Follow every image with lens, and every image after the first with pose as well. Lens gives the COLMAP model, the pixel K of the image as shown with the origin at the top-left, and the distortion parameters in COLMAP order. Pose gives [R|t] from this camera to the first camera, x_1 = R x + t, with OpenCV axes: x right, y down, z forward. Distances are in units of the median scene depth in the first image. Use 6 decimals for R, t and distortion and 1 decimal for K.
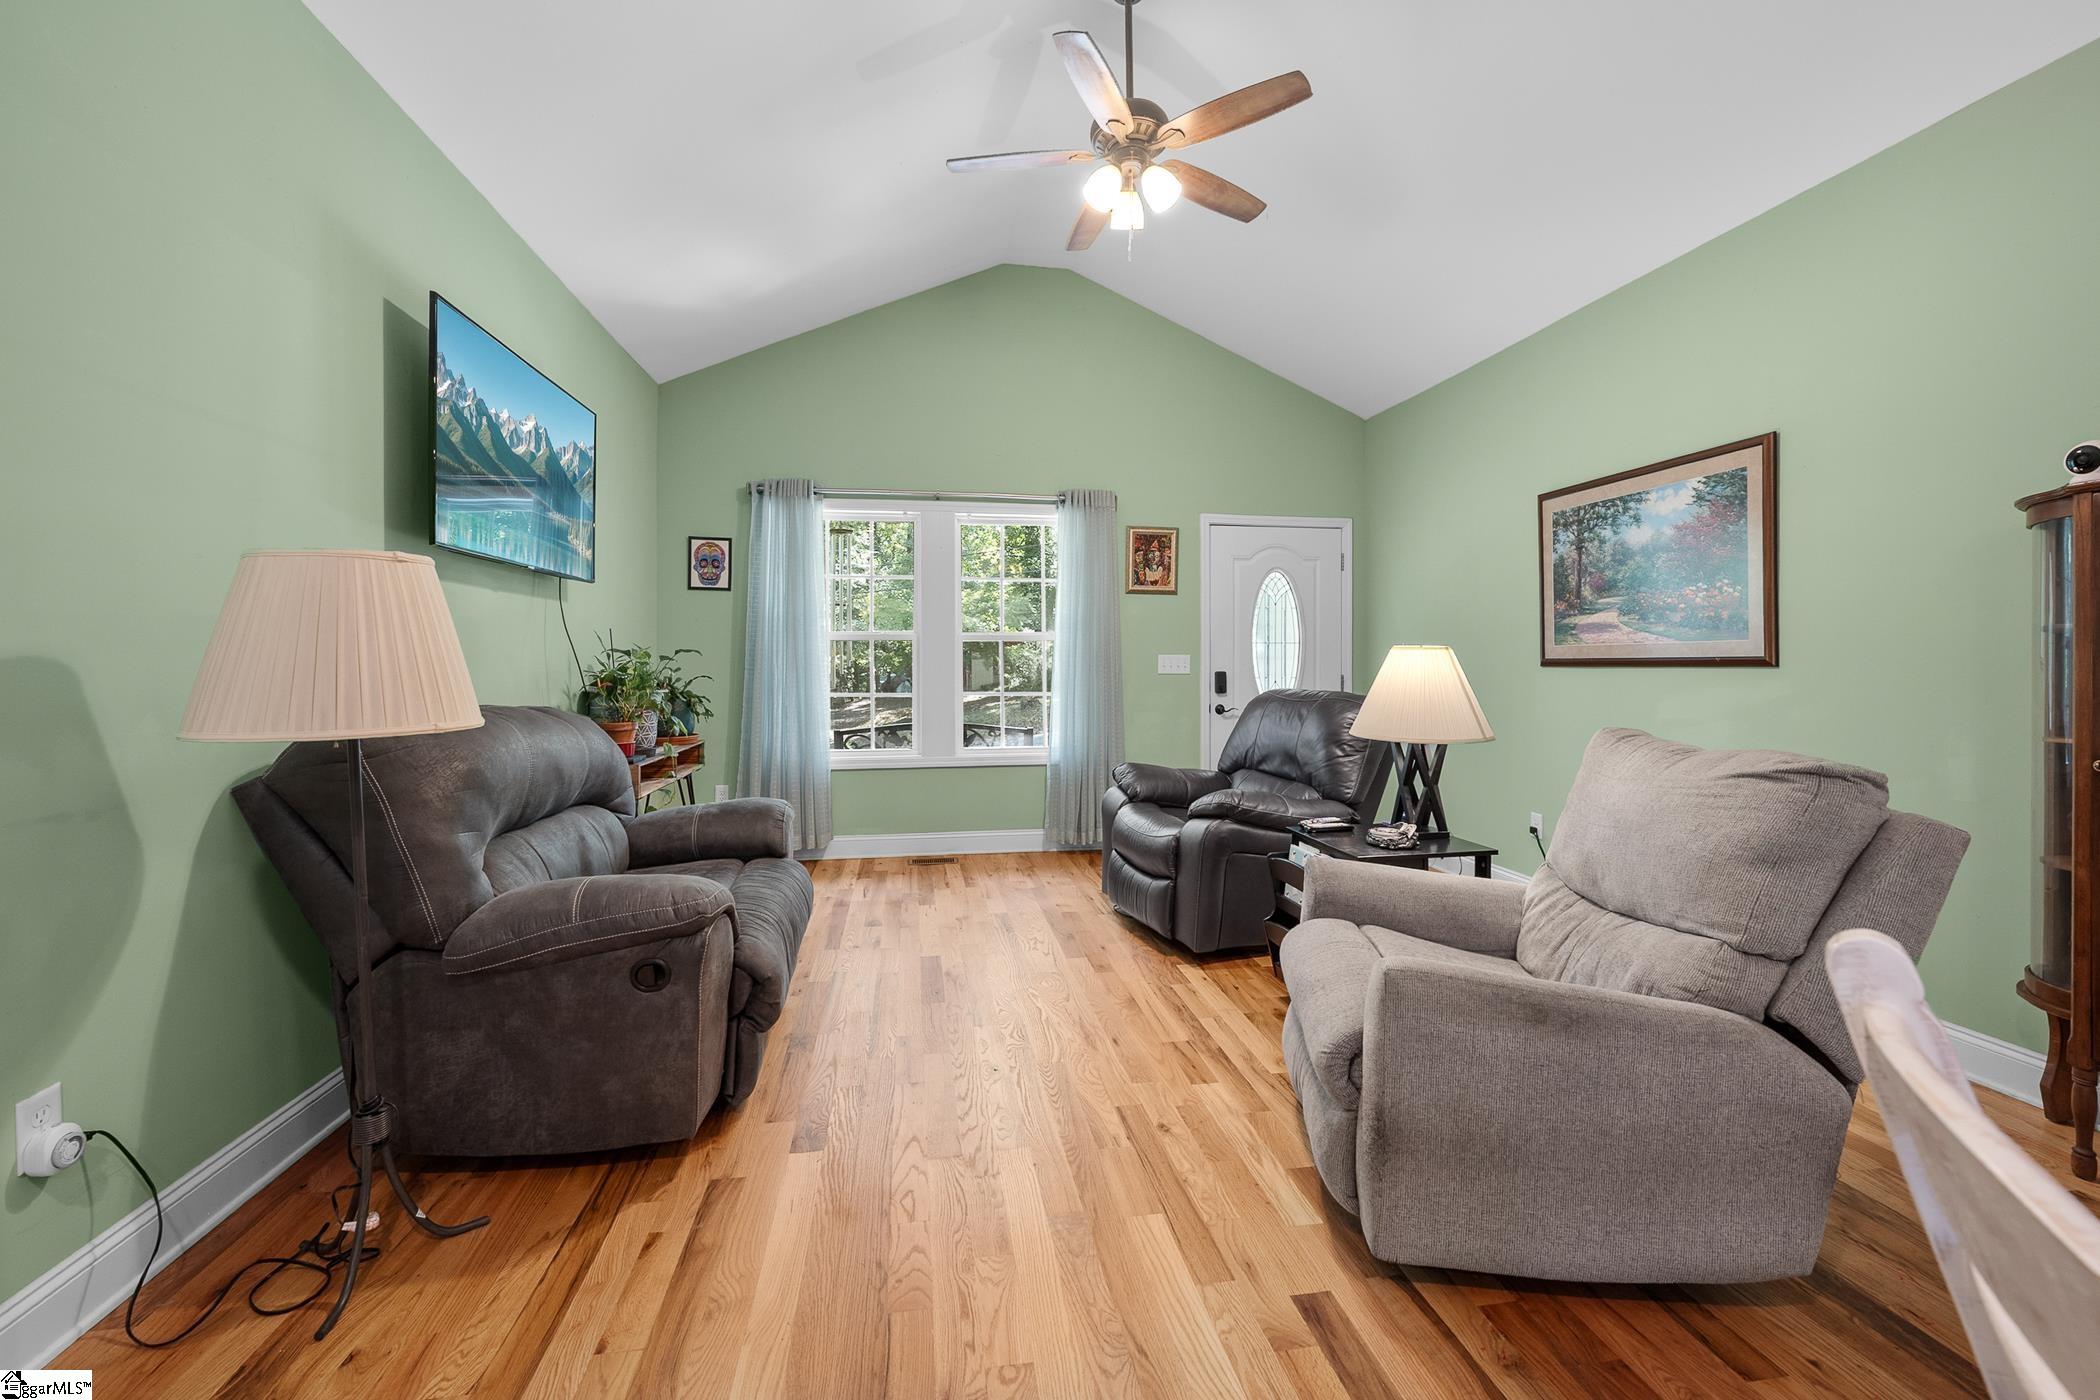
lens RADIAL K [[857.2, 0, 1046.3], [0, 857.2, 688.7], [0, 0, 1]] dist [-0.001068, -0.000082]
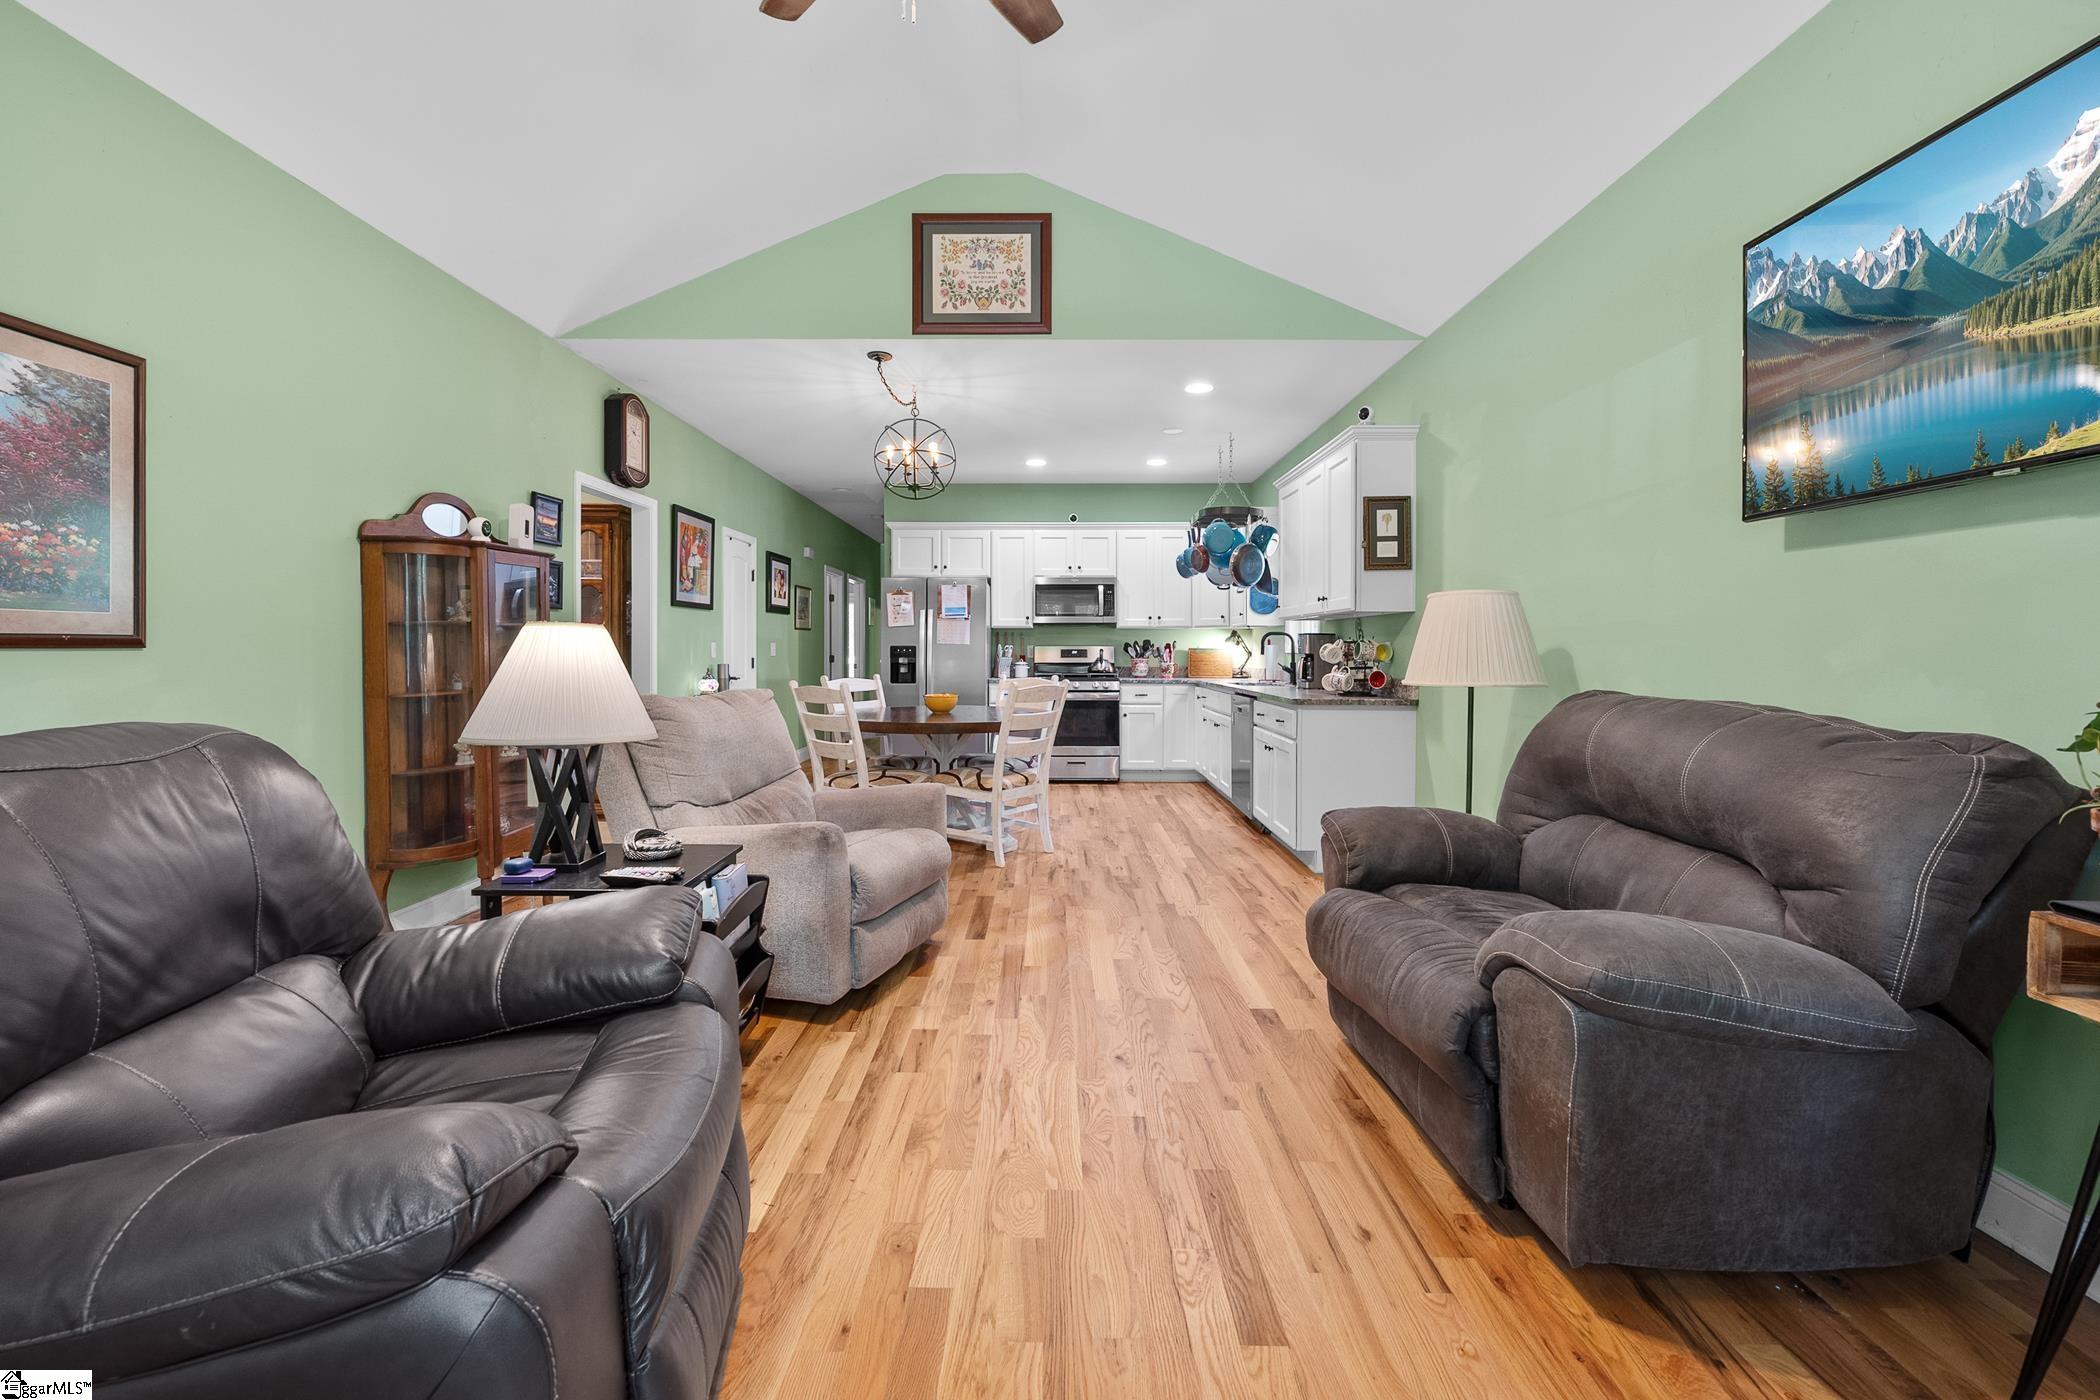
lens RADIAL K [[857.2, 0, 1026.7], [0, 857.2, 635.7], [0, 0, 1]] dist [-0.001068, -0.000082]
pose [[-0.983798, 0.007224, 0.179133, -0.114053], [0.008874, 0.999925, 0.008413, -0.038378], [-0.179059, 0.009866, -0.983789, 1.669970]]
